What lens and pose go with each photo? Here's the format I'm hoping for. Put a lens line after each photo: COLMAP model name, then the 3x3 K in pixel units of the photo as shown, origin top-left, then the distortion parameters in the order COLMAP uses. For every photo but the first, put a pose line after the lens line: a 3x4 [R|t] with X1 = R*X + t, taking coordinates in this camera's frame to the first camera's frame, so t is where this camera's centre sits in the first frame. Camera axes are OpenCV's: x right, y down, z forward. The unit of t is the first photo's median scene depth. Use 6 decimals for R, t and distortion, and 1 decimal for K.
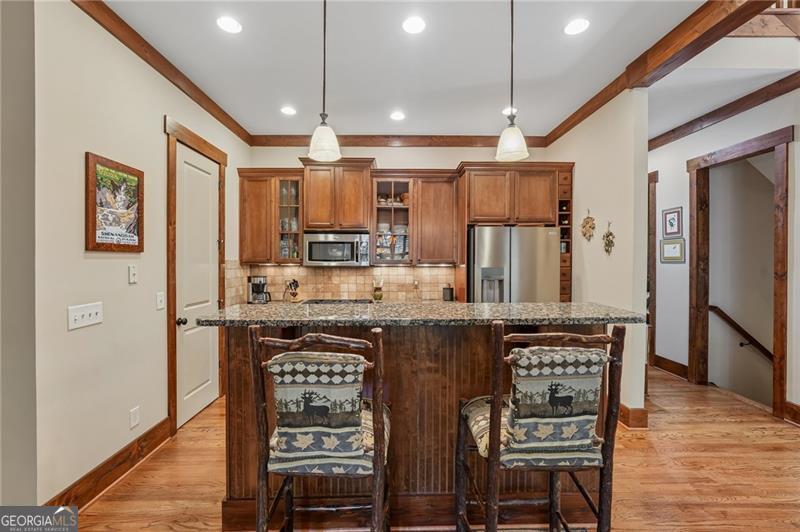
lens RADIAL K [[330.1, 0, 399.5], [0, 330.1, 263.0], [0, 0, 1]] dist [-0.012930, -0.000310]
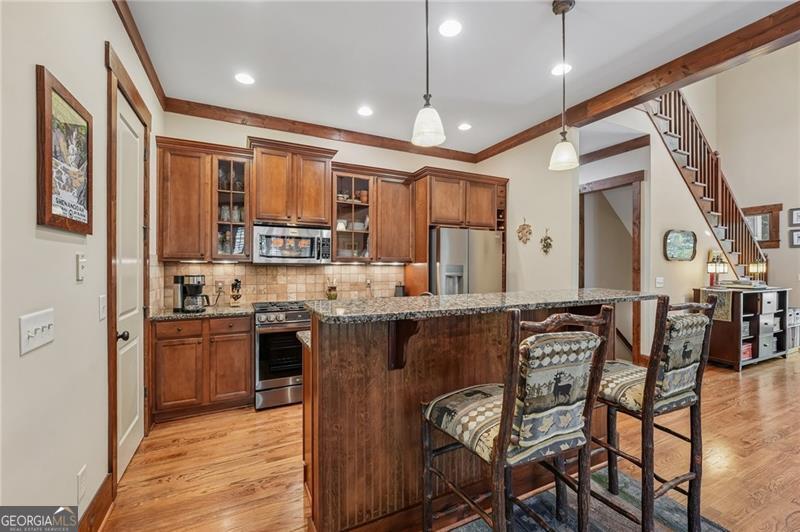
lens RADIAL K [[330.1, 0, 403.8], [0, 330.1, 256.8], [0, 0, 1]] dist [-0.012930, -0.000310]
pose [[0.909067, 0.017446, 0.416285, -0.314740], [-0.004433, 0.999471, -0.032206, 0.020362], [-0.416627, 0.027432, 0.908664, 0.075407]]
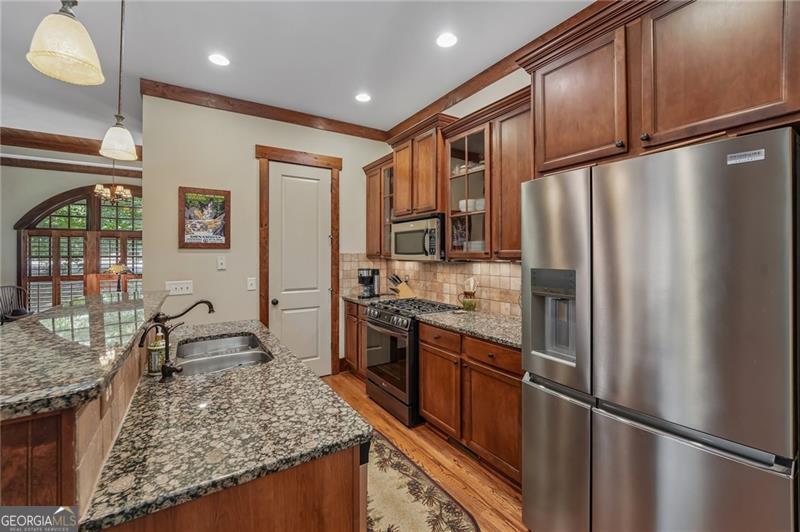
lens RADIAL K [[330.1, 0, 397.8], [0, 330.1, 253.9], [0, 0, 1]] dist [-0.012930, -0.000310]
pose [[0.515930, -0.000329, -0.856631, 0.530565], [-0.003558, 0.999990, -0.002527, -0.004804], [0.856624, 0.004352, 0.515924, 0.590925]]
